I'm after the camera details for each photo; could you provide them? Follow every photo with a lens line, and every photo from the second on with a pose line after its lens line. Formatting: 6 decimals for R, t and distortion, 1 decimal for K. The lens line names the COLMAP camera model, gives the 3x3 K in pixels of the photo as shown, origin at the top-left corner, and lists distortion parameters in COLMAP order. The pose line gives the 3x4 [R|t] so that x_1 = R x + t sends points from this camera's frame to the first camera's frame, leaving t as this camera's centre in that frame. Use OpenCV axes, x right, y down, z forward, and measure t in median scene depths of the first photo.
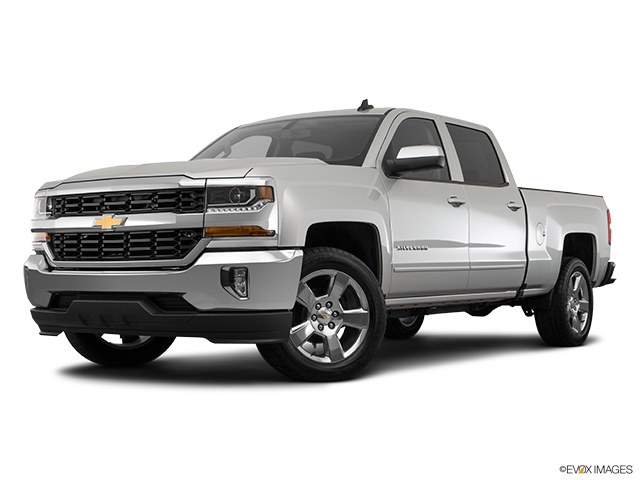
lens RADIAL K [[987.5, 0, 320.0], [0, 987.5, 240.0], [0, 0, 1]] dist [0.030195, 0.004925]
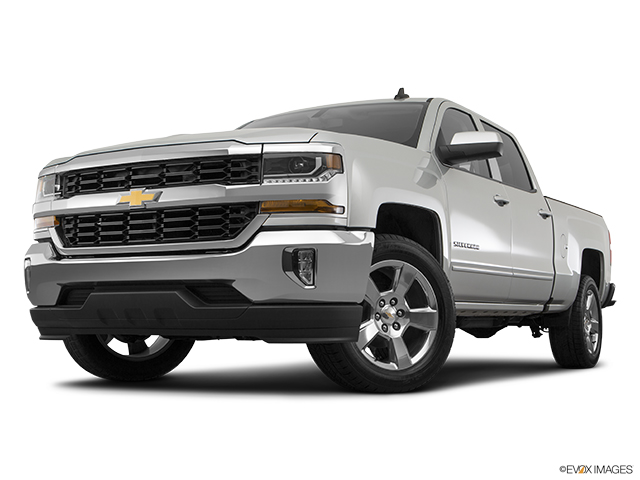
lens RADIAL K [[912.9, 0, 320.0], [0, 912.9, 240.0], [0, 0, 1]] dist [-0.019105, -0.012439]
pose [[0.996508, 0.013727, 0.082362, -0.119524], [-0.009077, 0.998358, -0.056562, 0.057345], [-0.083003, 0.055617, 0.994996, 0.218459]]
